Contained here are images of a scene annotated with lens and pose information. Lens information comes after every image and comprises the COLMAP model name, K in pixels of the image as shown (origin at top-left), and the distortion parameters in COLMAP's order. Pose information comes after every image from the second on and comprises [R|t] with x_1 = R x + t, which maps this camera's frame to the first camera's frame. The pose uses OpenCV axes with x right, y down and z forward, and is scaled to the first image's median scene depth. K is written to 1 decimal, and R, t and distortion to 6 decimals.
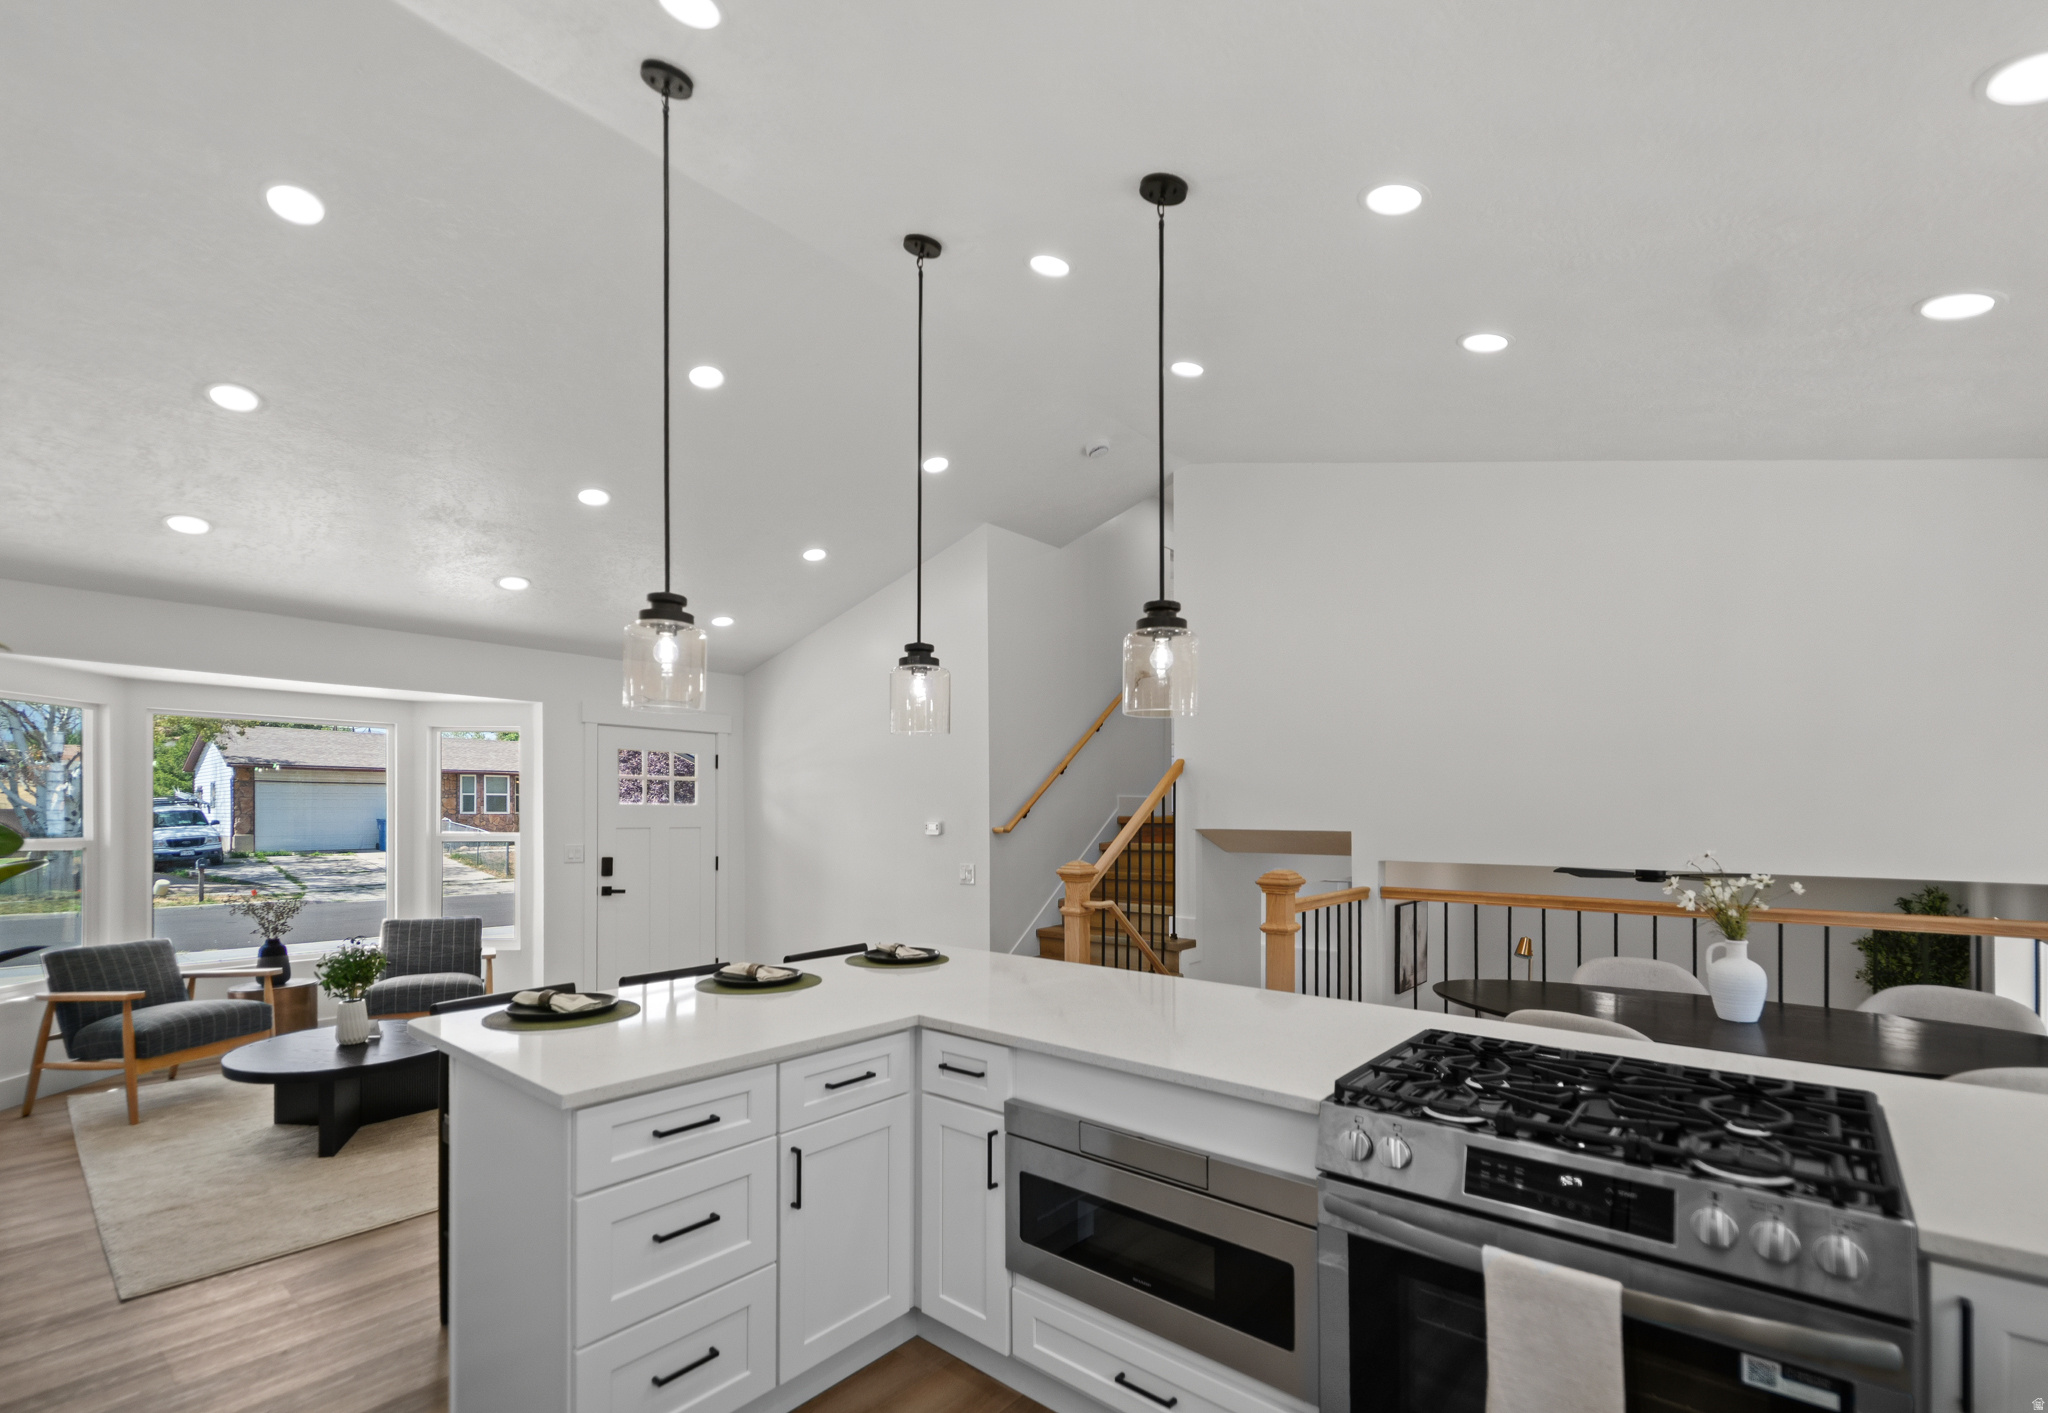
lens RADIAL K [[897.5, 0, 1032.3], [0, 897.5, 809.9], [0, 0, 1]] dist [-0.004737, -0.000920]
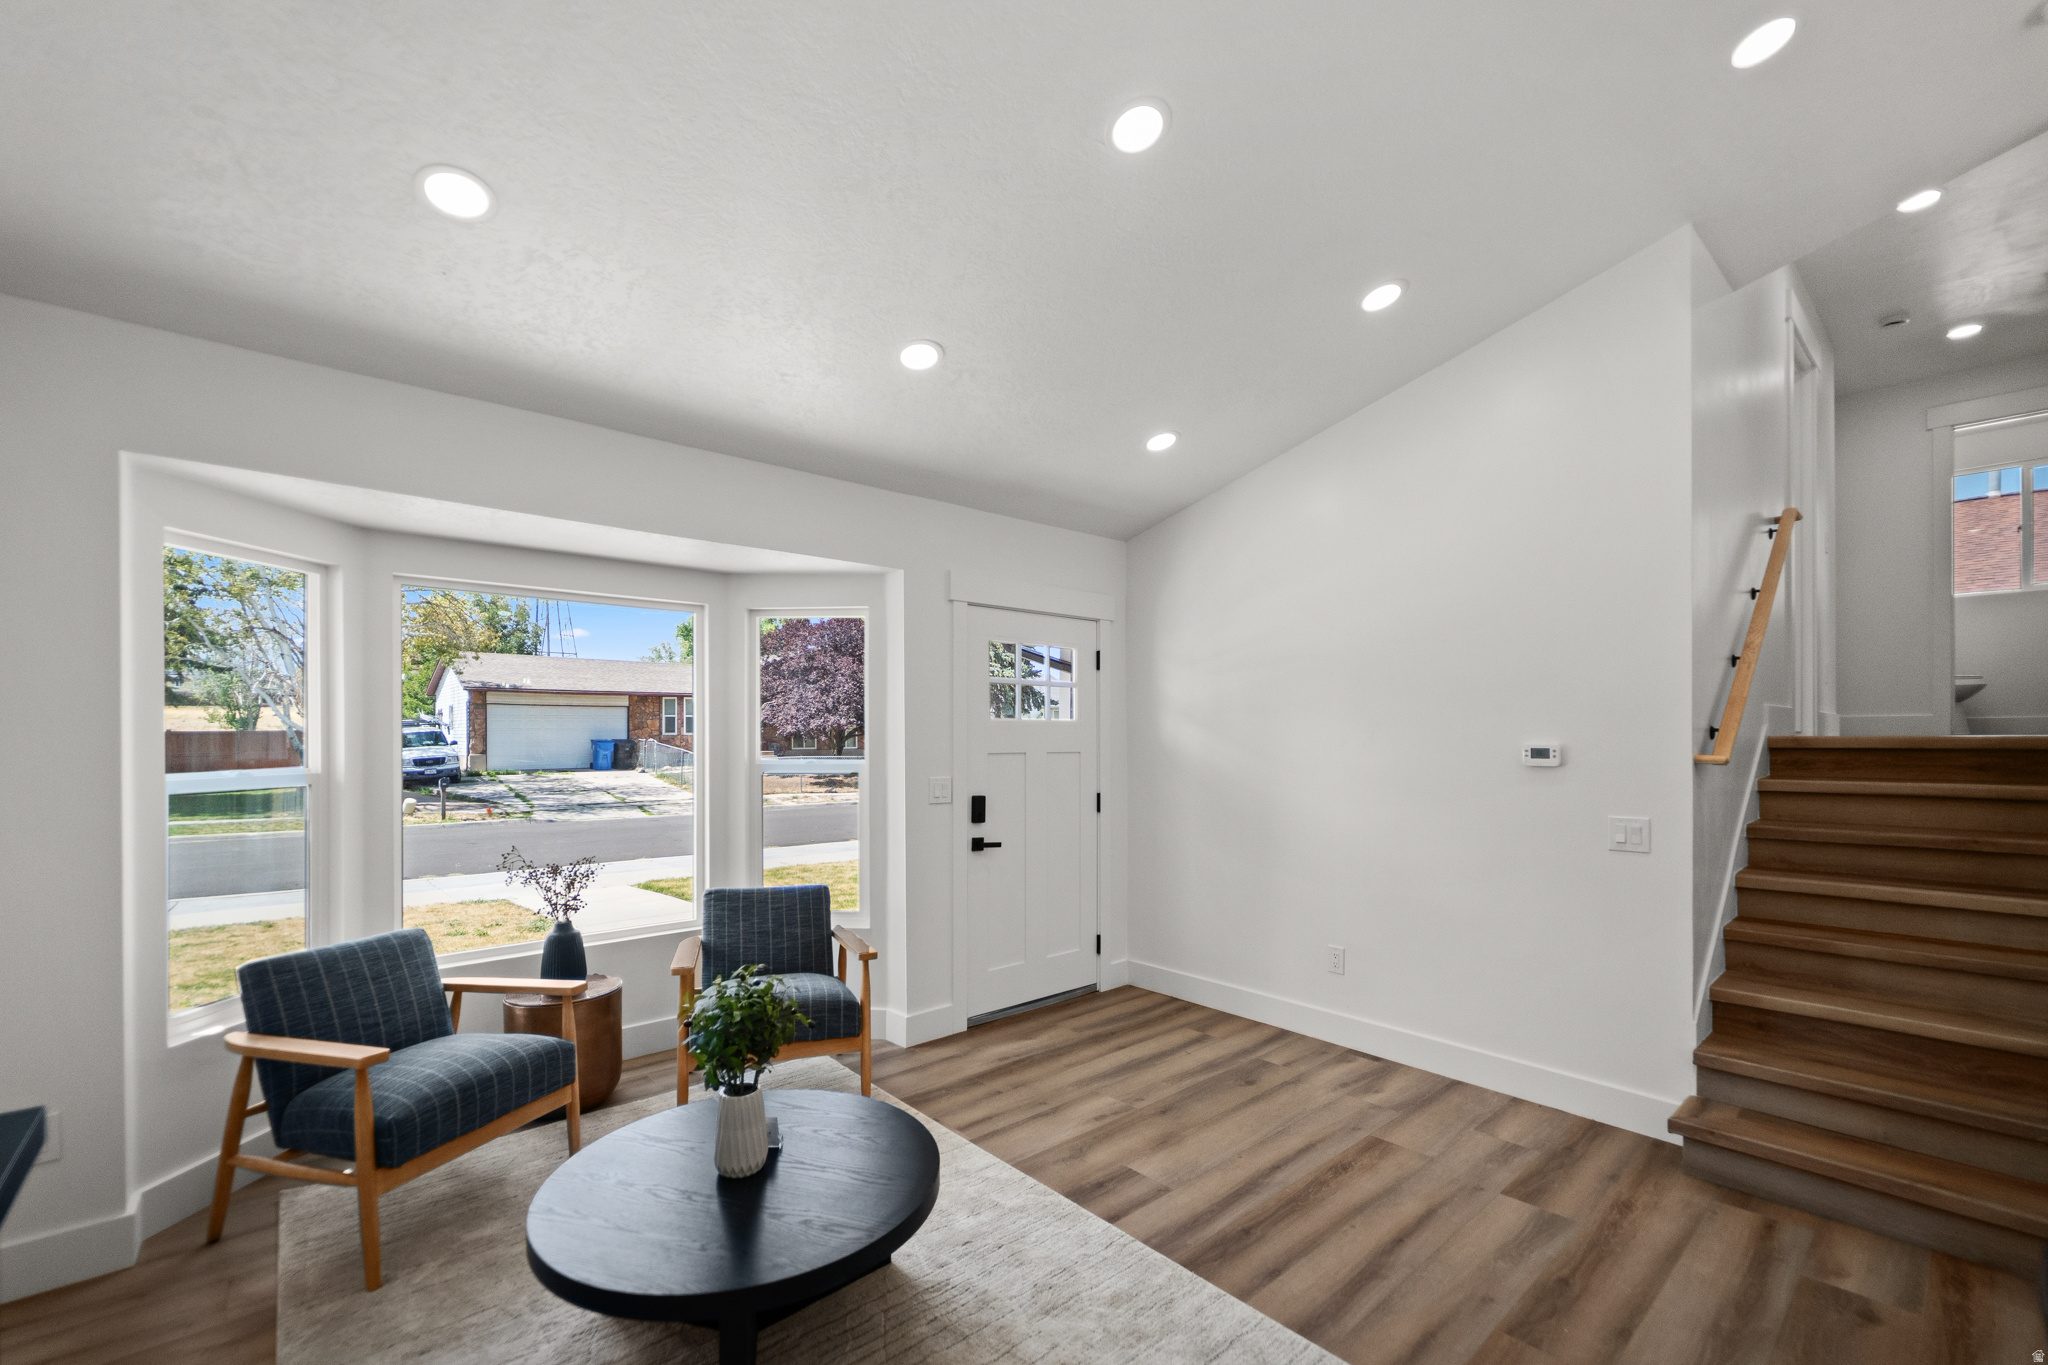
lens RADIAL K [[862.8, 0, 1018.9], [0, 862.8, 736.4], [0, 0, 1]] dist [0.000839, -0.000279]
pose [[0.987669, 0.000404, -0.156554, -0.104366], [0.000533, 0.999982, 0.005946, 0.000898], [0.156553, -0.005956, 0.987652, 0.105939]]
